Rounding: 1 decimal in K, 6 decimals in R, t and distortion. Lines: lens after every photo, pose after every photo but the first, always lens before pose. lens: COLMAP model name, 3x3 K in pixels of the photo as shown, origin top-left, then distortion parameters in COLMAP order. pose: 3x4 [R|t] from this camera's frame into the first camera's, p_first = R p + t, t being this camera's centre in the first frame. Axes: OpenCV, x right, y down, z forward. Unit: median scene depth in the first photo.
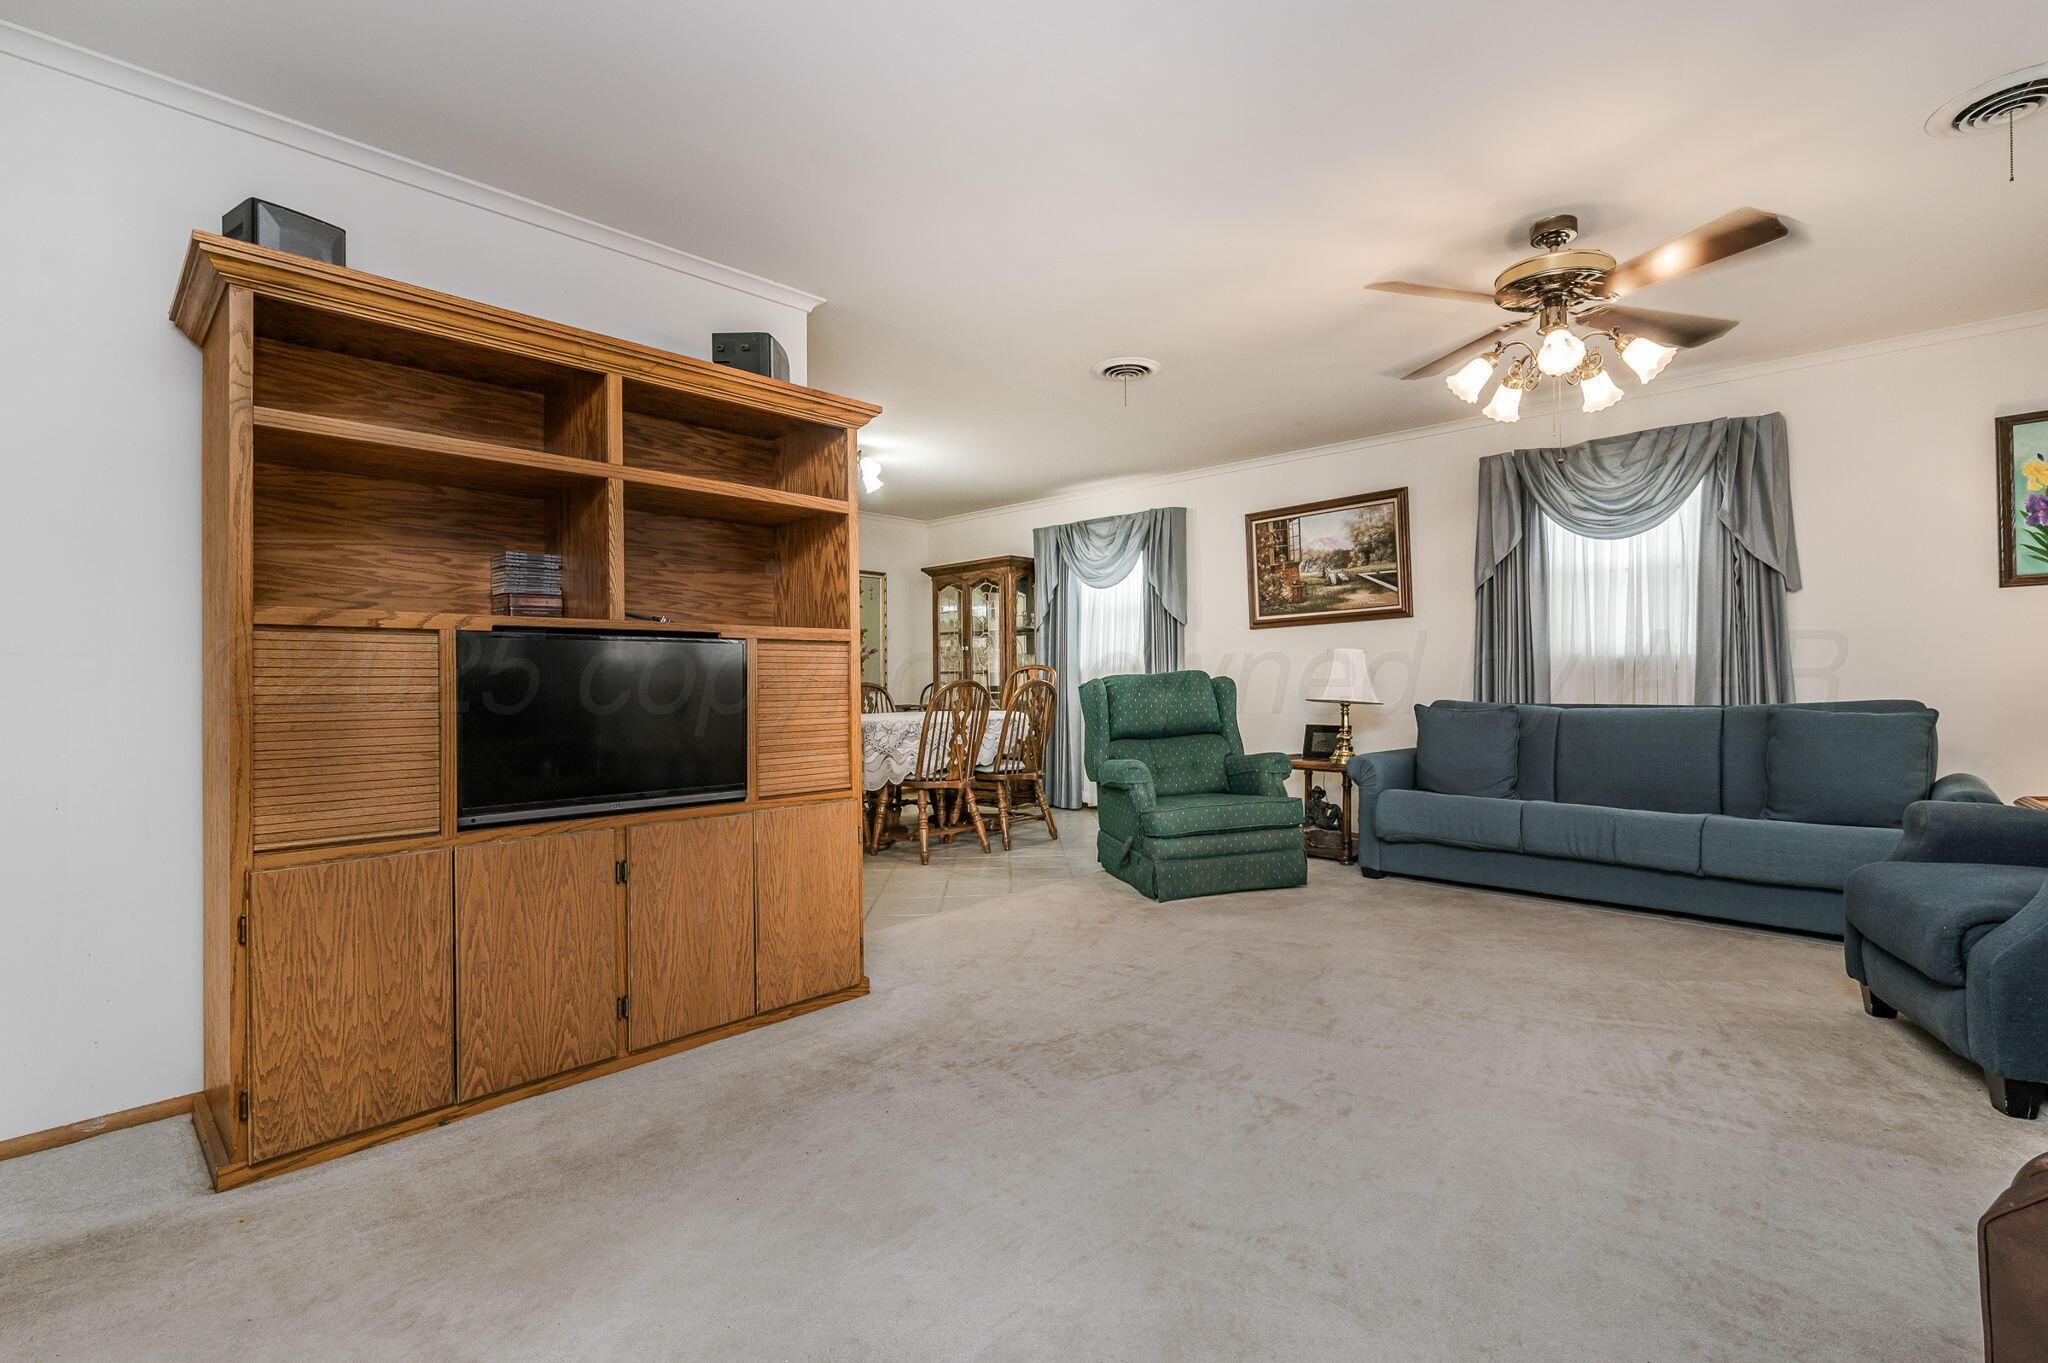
lens RADIAL K [[937.5, 0, 980.0], [0, 937.5, 678.9], [0, 0, 1]] dist [0.000749, 0.000272]
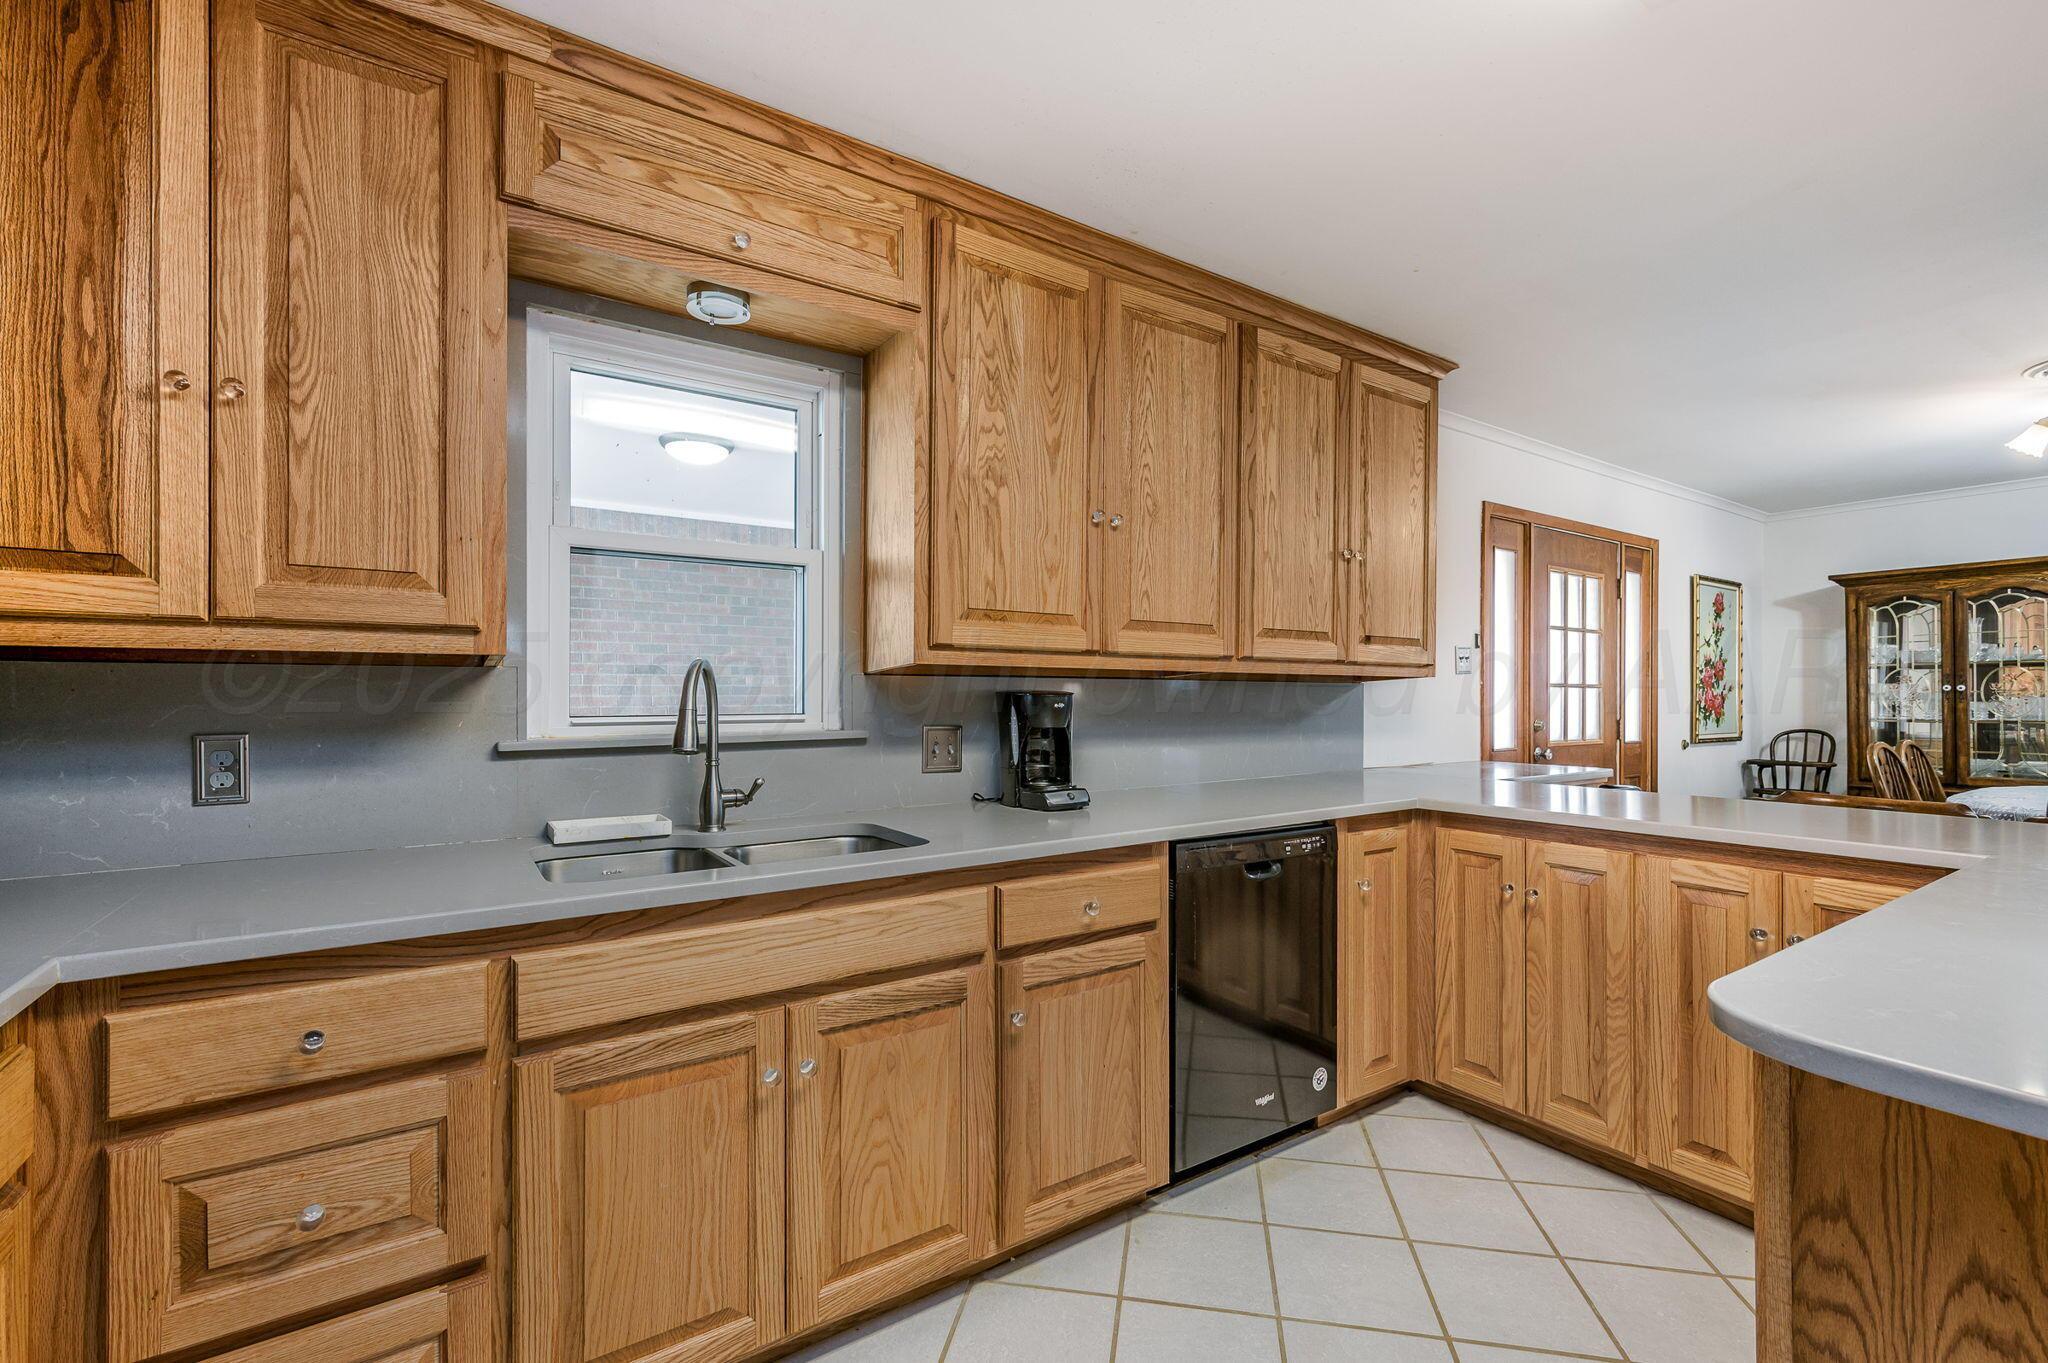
lens RADIAL K [[873.4, 0, 1024.0], [0, 873.4, 681.5], [0, 0, 1]] dist [0.000769, 0.000372]
pose [[0.985337, 0.001560, -0.170615, -0.688536], [-0.003652, 0.999922, -0.011949, -0.030018], [0.170583, 0.012397, 0.985265, 0.266777]]
